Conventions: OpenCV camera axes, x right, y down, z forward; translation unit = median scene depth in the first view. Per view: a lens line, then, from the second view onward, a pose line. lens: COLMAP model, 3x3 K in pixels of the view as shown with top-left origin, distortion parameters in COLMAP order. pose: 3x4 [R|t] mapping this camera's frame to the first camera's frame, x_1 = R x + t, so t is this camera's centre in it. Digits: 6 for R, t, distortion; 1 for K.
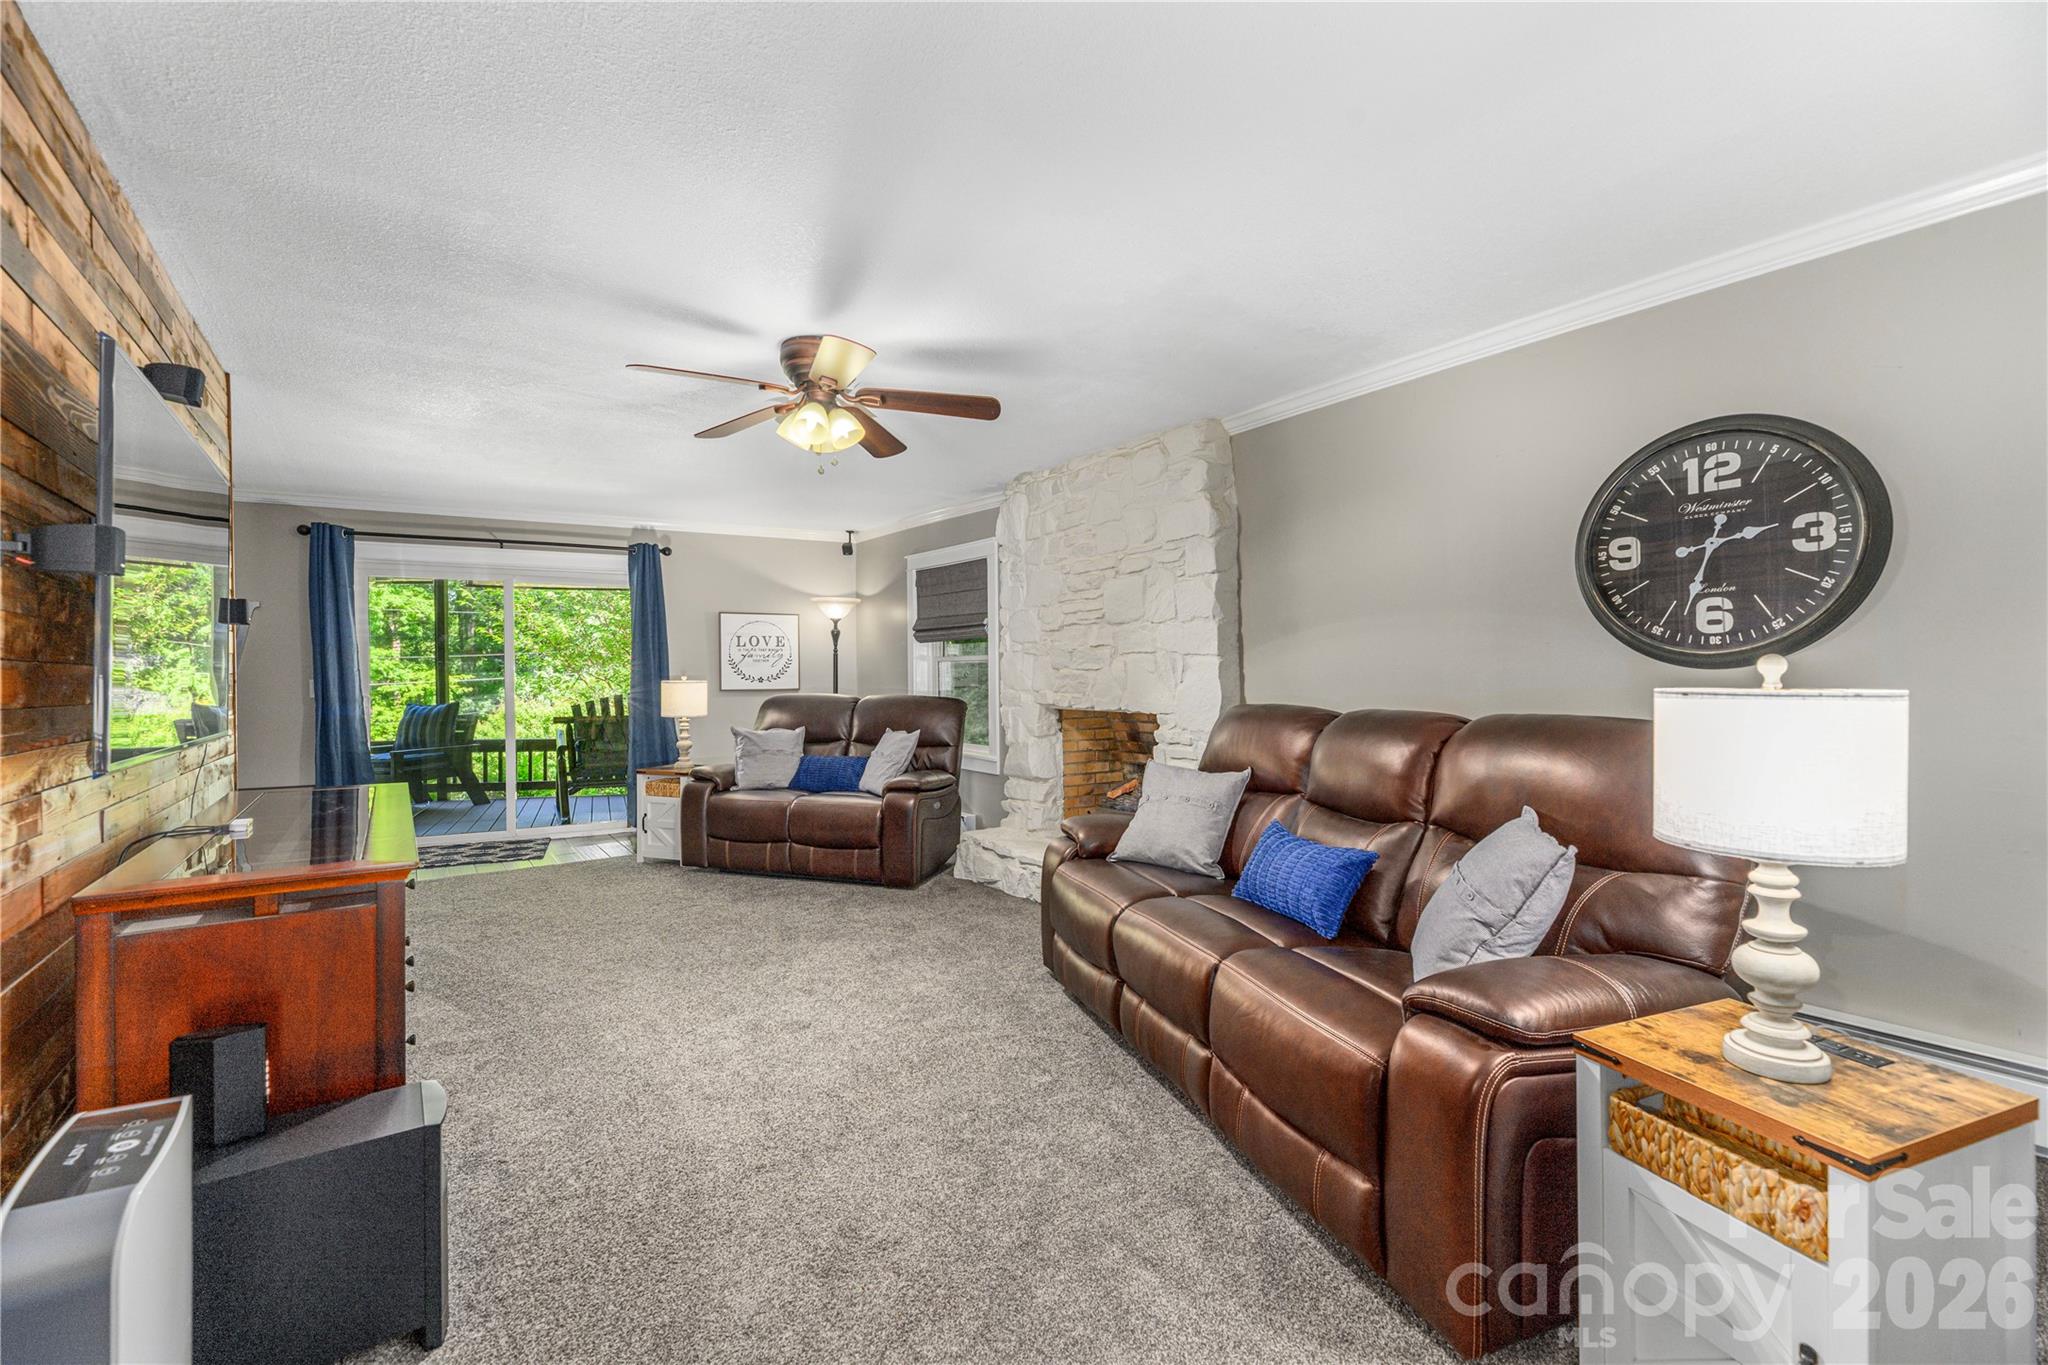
lens RADIAL K [[845.1, 0, 1021.7], [0, 845.1, 683.8], [0, 0, 1]] dist [0.000925, 0.000110]
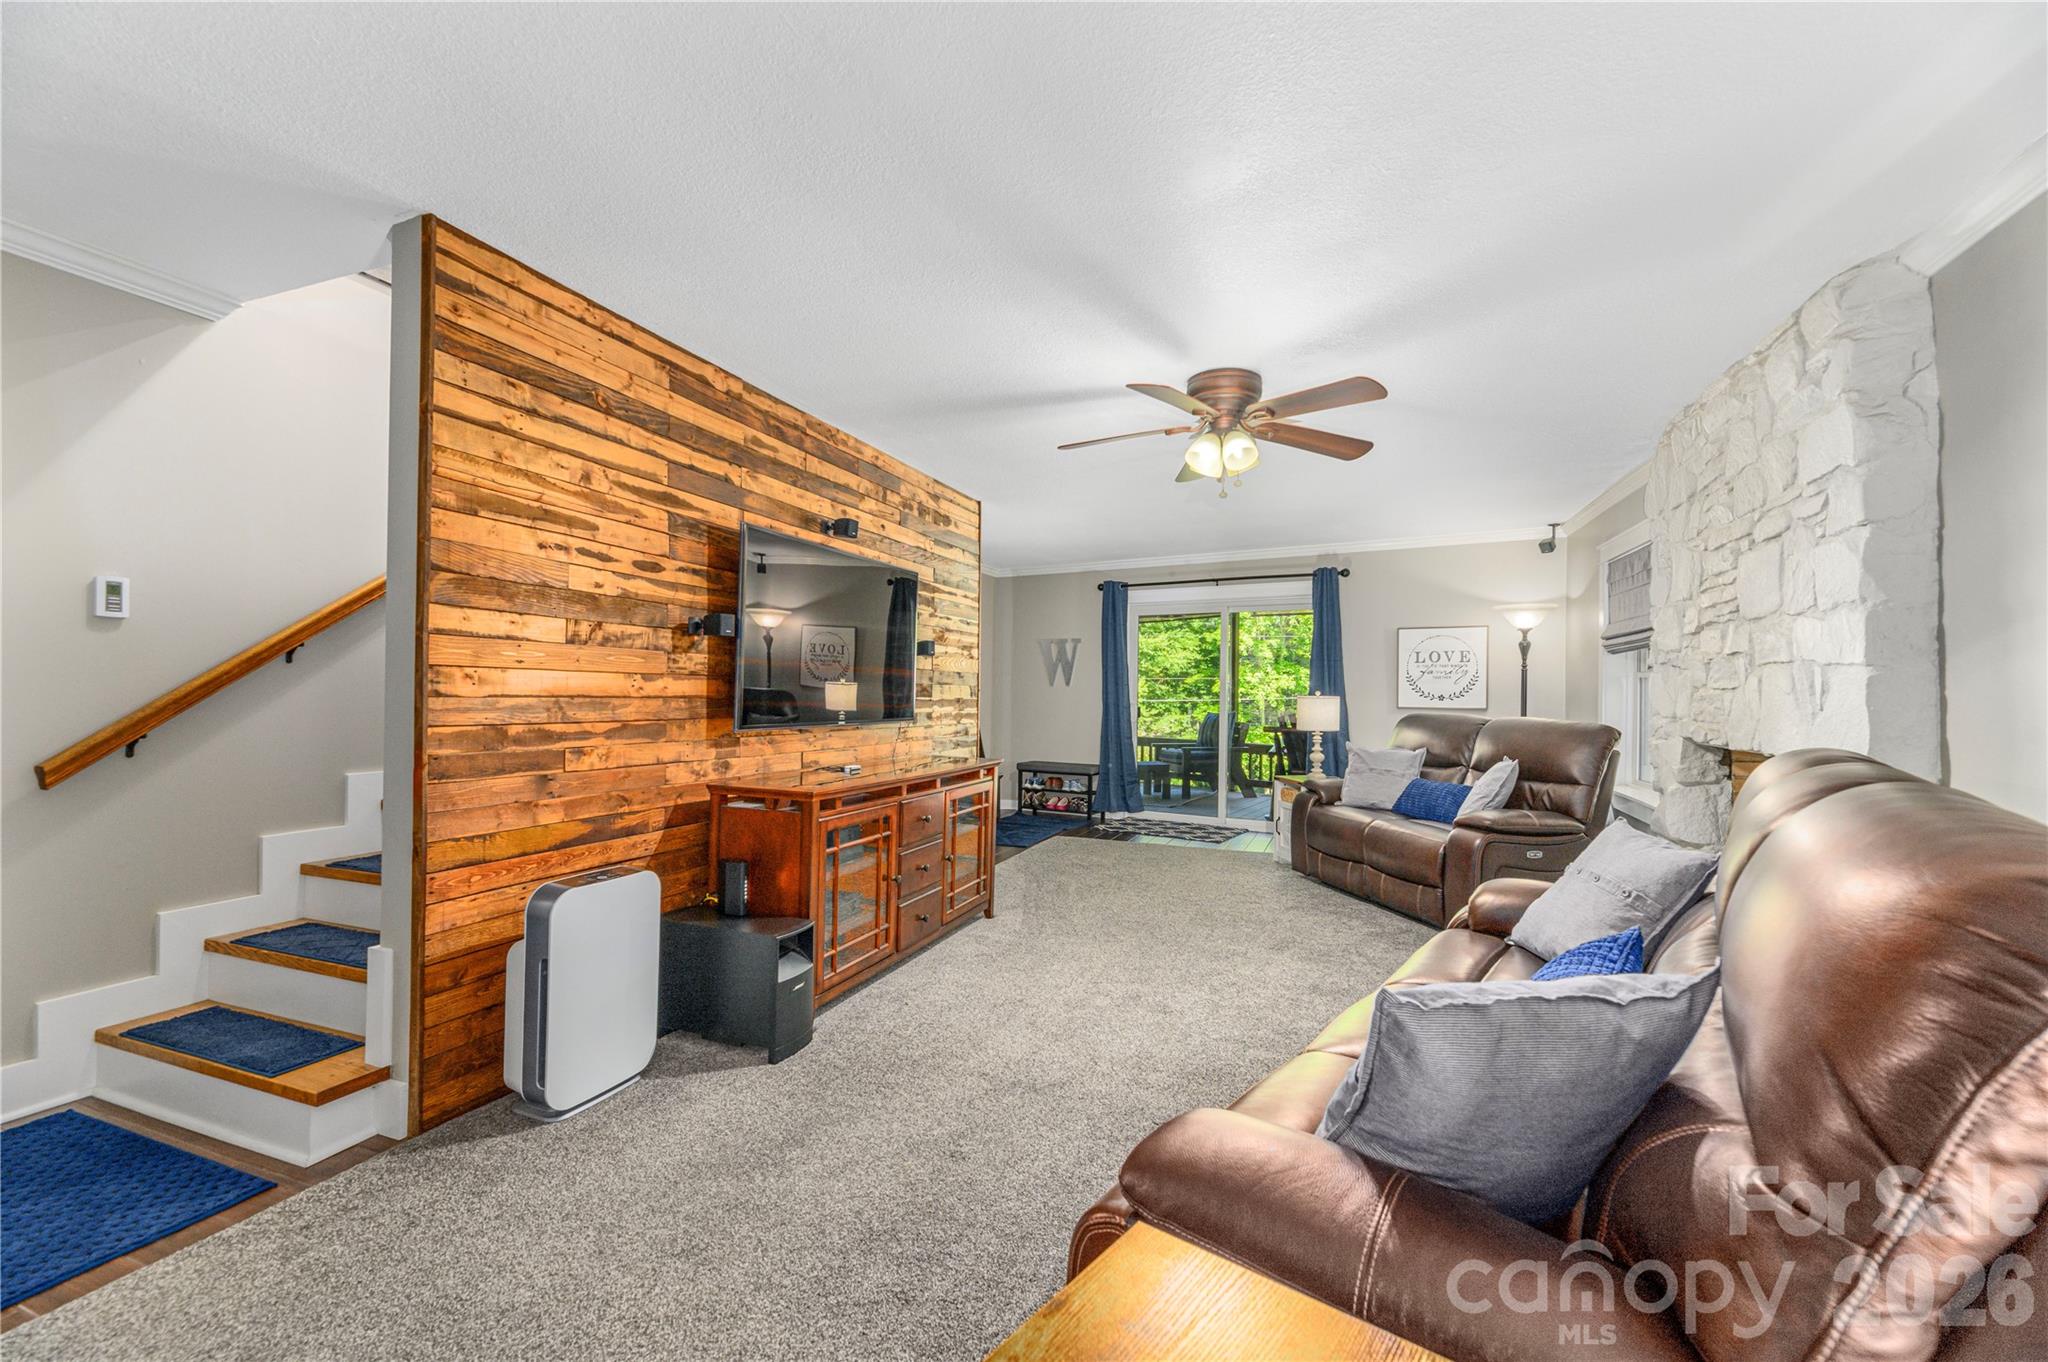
lens RADIAL K [[836.8, 0, 1024.4], [0, 836.8, 688.0], [0, 0, 1]] dist [-0.001882, 0.000138]
pose [[0.528945, 0.009416, -0.848604, 0.308681], [-0.022434, 0.999744, -0.002890, -0.002740], [0.848359, 0.020566, 0.529021, 0.147101]]
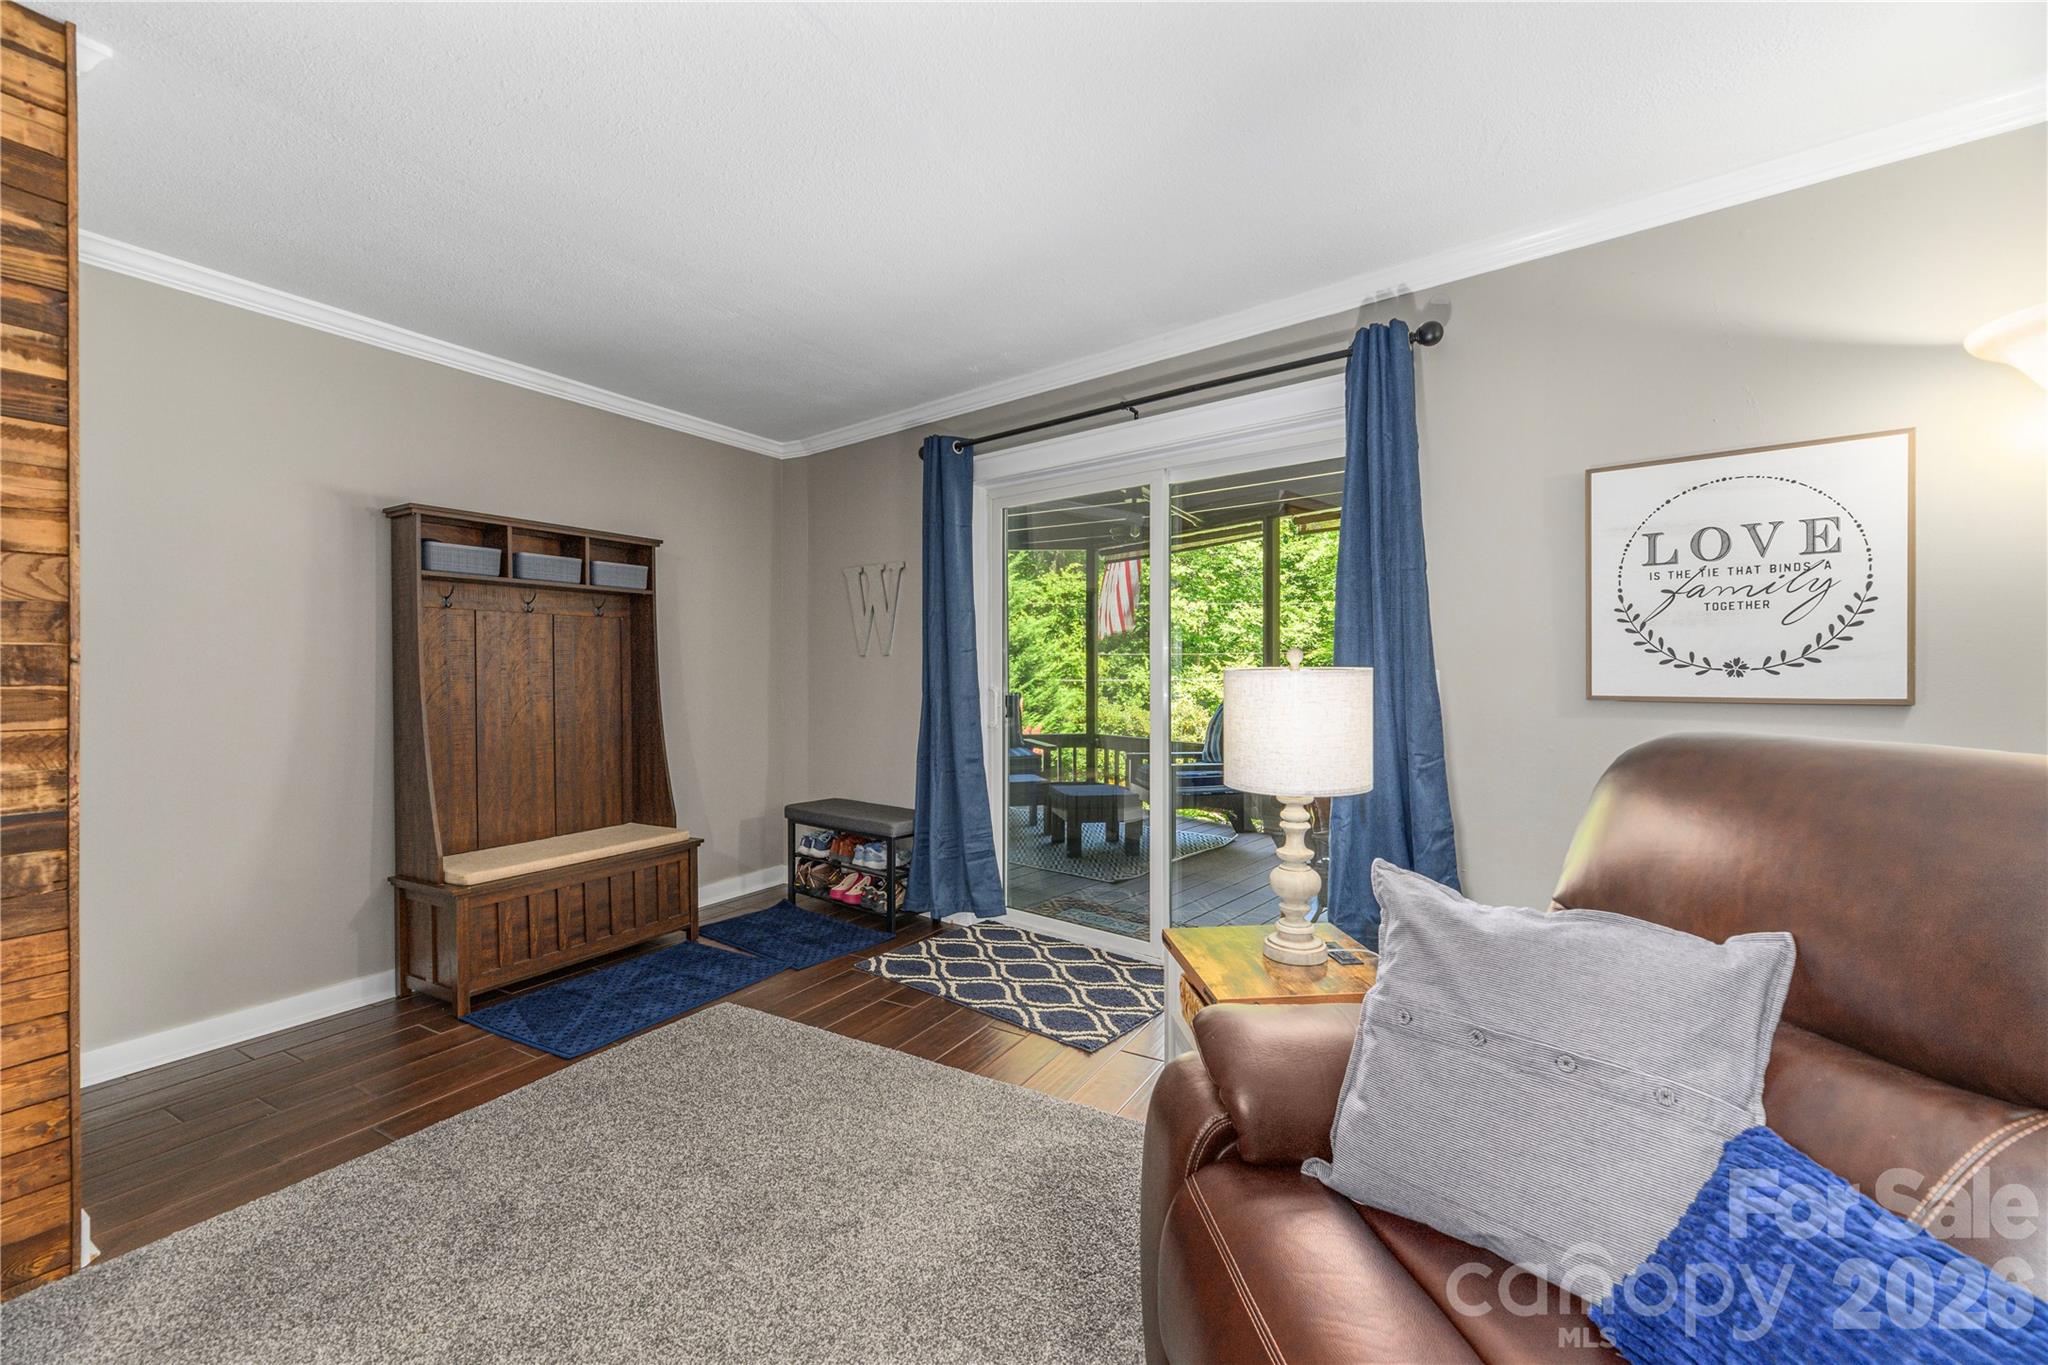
lens RADIAL K [[845.1, 0, 1038.1], [0, 845.1, 670.6], [0, 0, 1]] dist [0.000925, 0.000110]
pose [[0.406278, 0.010077, -0.913694, -0.170871], [-0.008988, 0.999935, 0.007032, -0.004402], [0.913705, 0.005355, 0.406343, 0.840509]]
